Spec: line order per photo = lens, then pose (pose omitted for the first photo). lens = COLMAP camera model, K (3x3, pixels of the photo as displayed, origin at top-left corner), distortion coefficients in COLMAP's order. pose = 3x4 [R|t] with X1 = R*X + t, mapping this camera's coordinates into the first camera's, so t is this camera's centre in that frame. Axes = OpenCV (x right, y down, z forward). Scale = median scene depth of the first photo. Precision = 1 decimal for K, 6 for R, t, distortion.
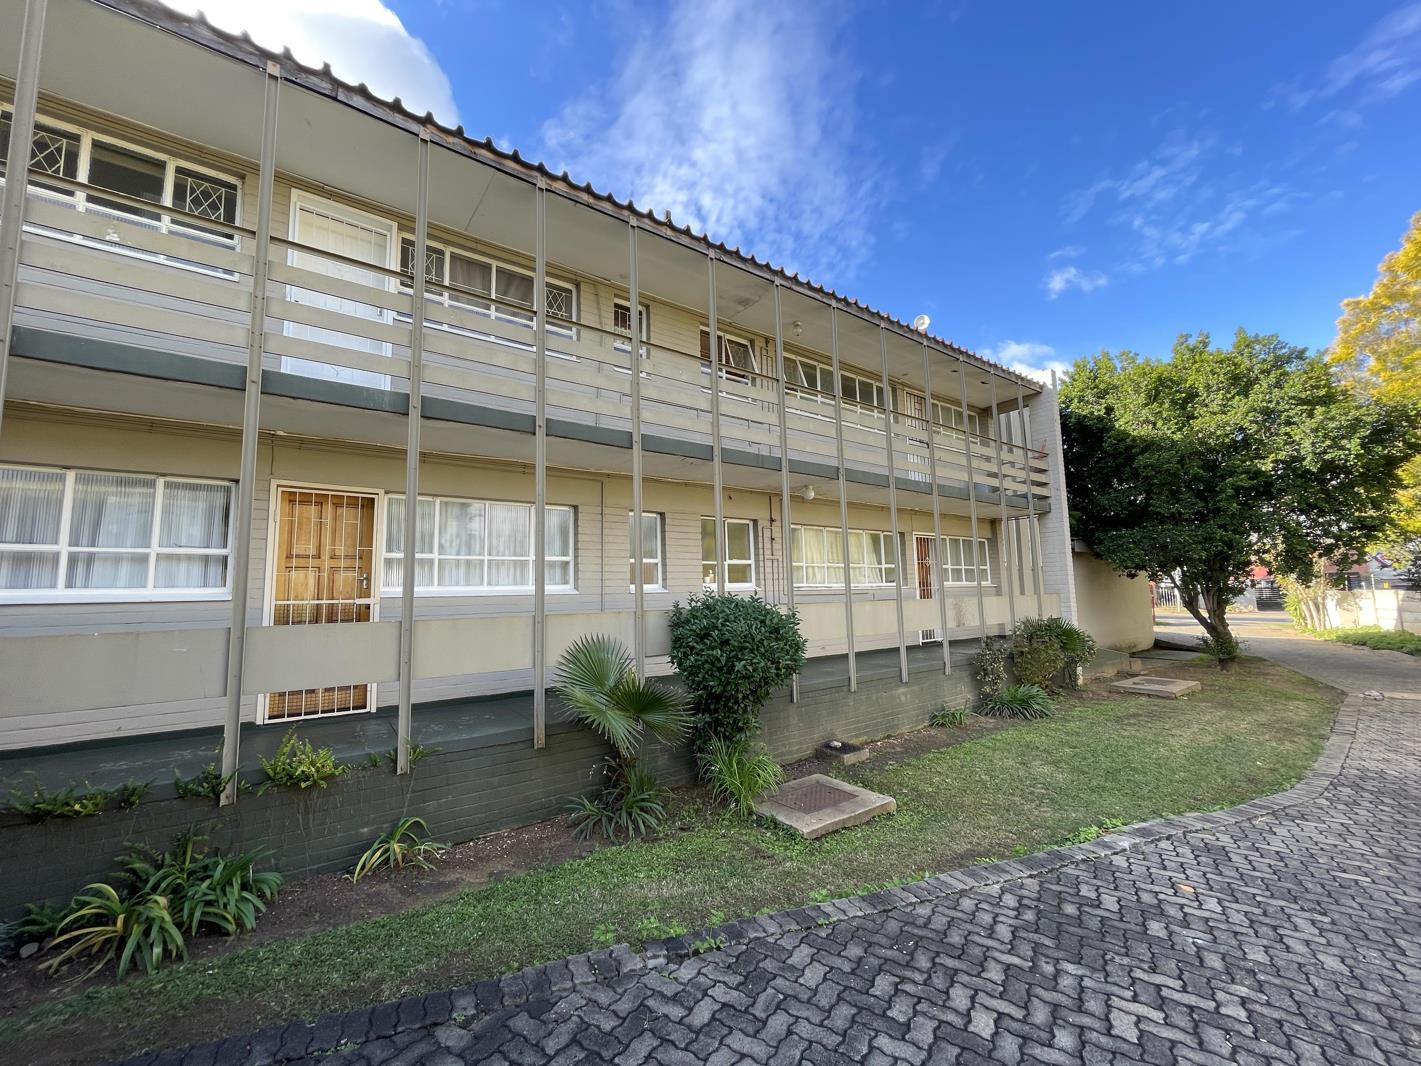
lens RADIAL K [[568.7, 0, 707.5], [0, 568.7, 528.4], [0, 0, 1]] dist [-0.009969, 0.000204]
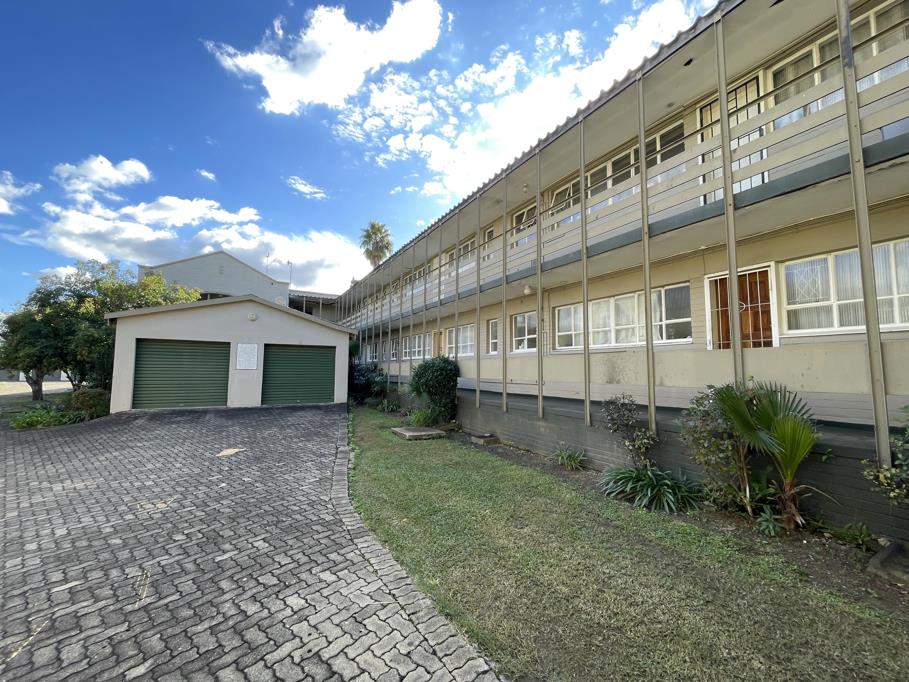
lens RADIAL K [[363.8, 0, 452.6], [0, 363.8, 338.0], [0, 0, 1]] dist [-0.009969, 0.000204]
pose [[-0.103441, -0.029682, -0.994193, 1.146917], [0.167880, 0.984693, -0.046865, 0.072837], [0.980365, -0.171753, -0.096875, 0.838148]]
